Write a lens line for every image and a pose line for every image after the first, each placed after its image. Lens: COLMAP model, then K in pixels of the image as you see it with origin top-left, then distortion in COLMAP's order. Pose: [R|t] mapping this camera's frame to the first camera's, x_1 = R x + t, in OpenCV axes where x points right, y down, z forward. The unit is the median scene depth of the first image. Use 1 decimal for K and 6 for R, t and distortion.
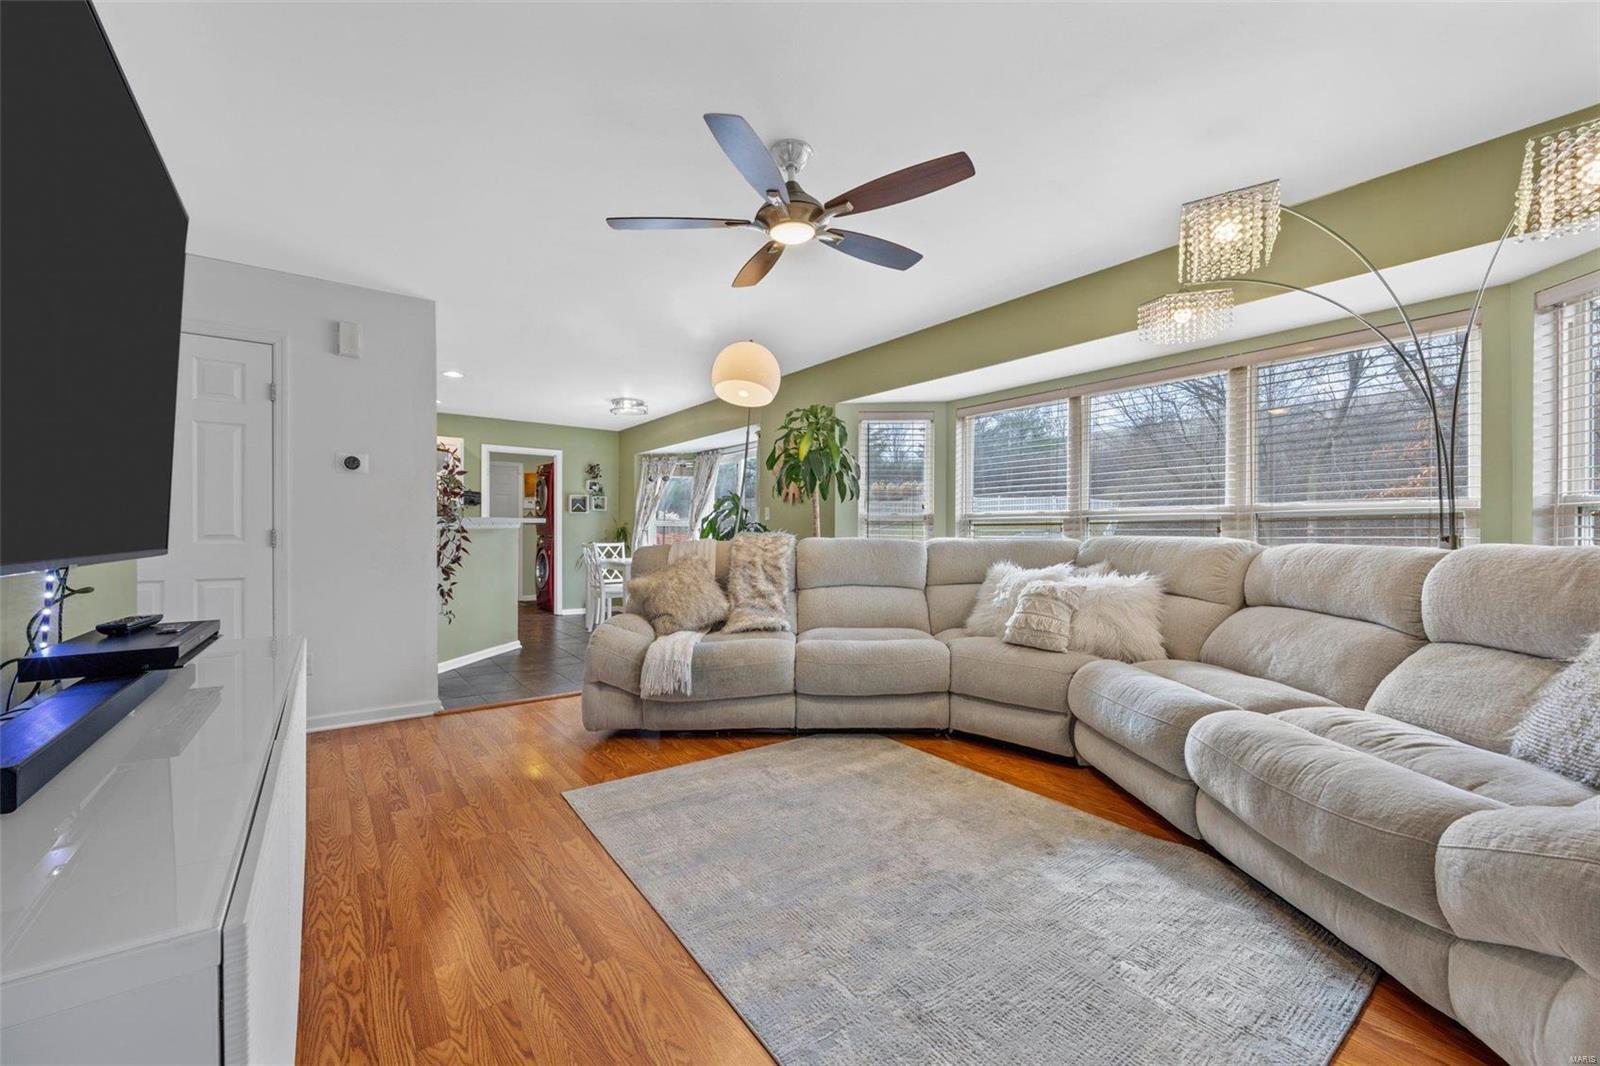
lens RADIAL K [[643.3, 0, 800.8], [0, 643.3, 532.3], [0, 0, 1]] dist [-0.007787, -0.000594]
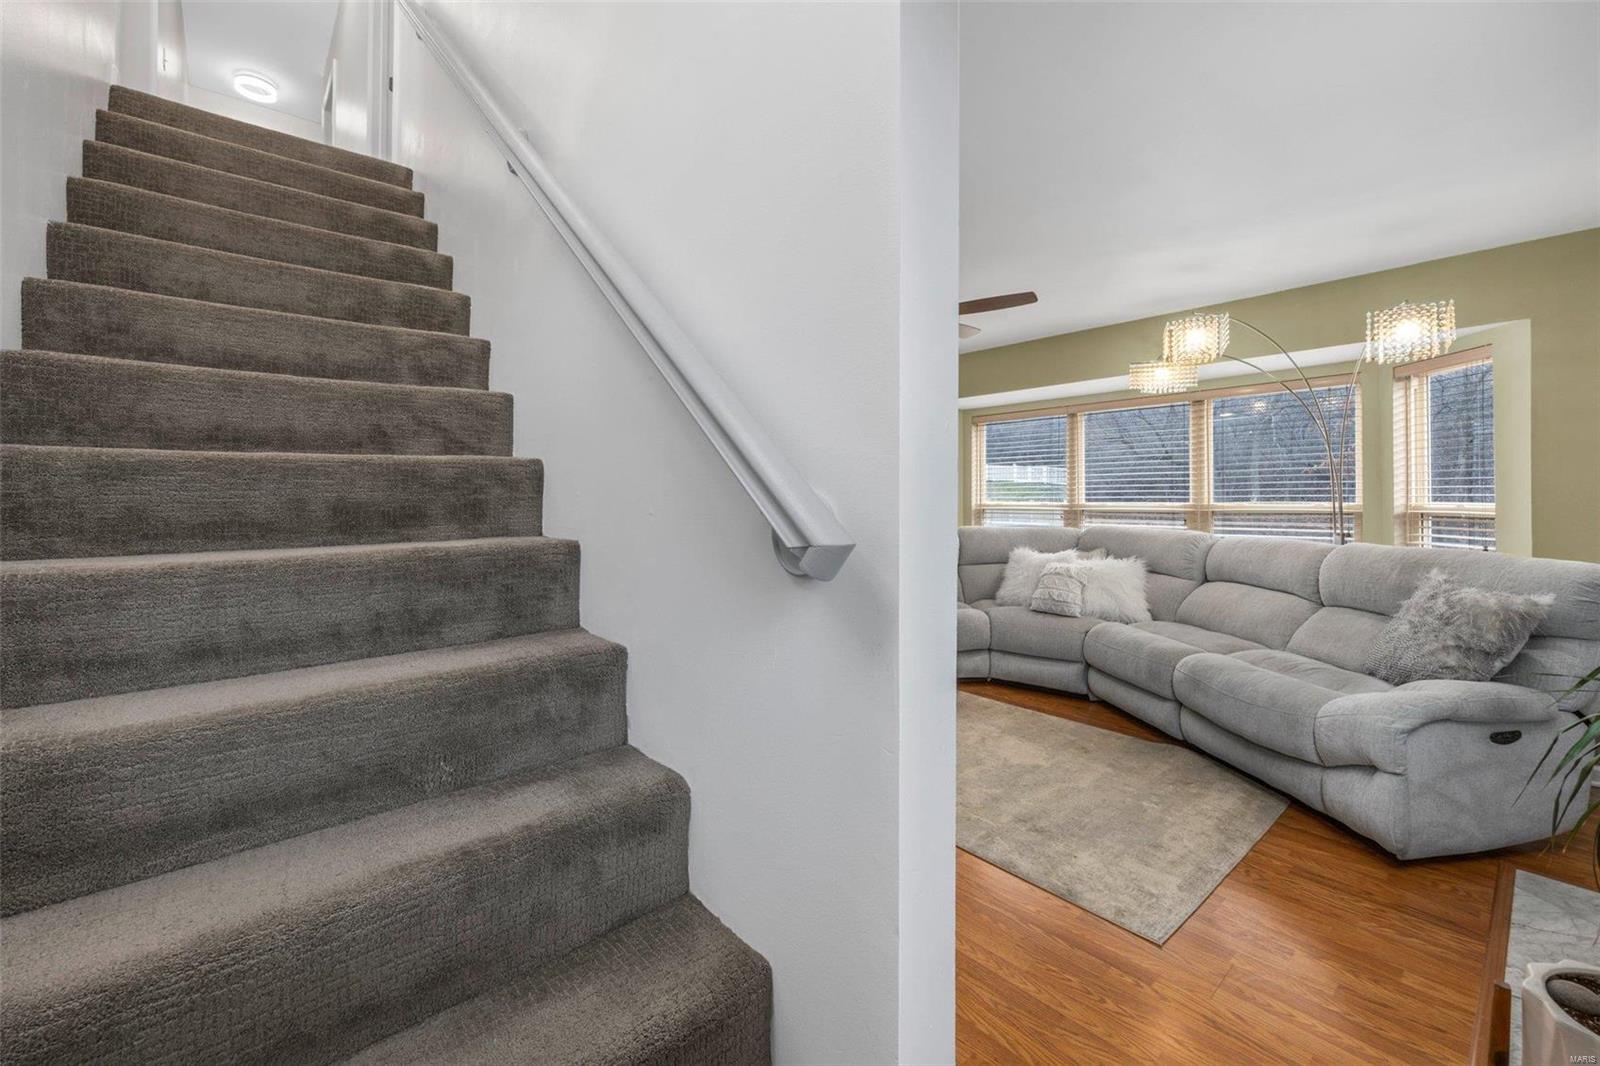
lens RADIAL K [[643.3, 0, 808.6], [0, 643.3, 491.6], [0, 0, 1]] dist [-0.007787, -0.000594]
pose [[0.997957, -0.005295, 0.063667, -0.263627], [0.006178, 0.999887, -0.013685, -0.067554], [-0.063587, 0.014051, 0.997877, -0.346075]]
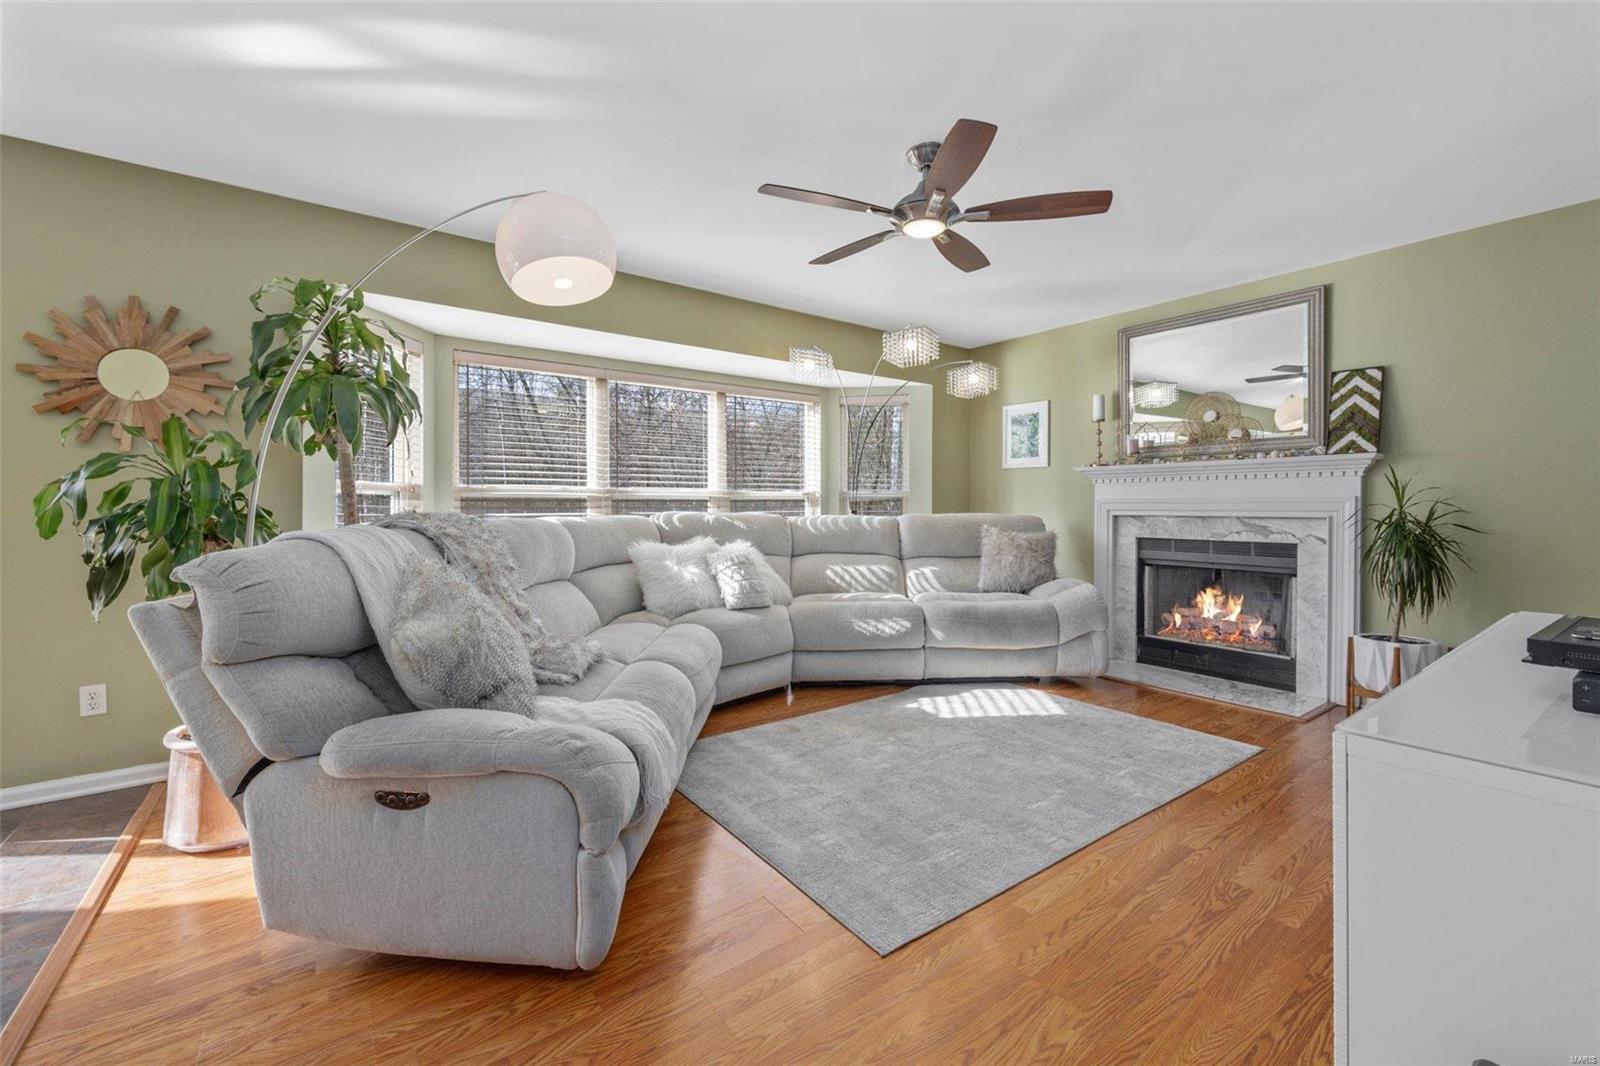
lens RADIAL K [[643.3, 0, 806.8], [0, 643.3, 508.8], [0, 0, 1]] dist [-0.007787, -0.000594]
pose [[-0.000211, -0.000472, 1.000000, -0.888947], [0.007342, 0.999973, 0.000474, -0.000248], [-0.999973, 0.007342, -0.000208, 0.991248]]
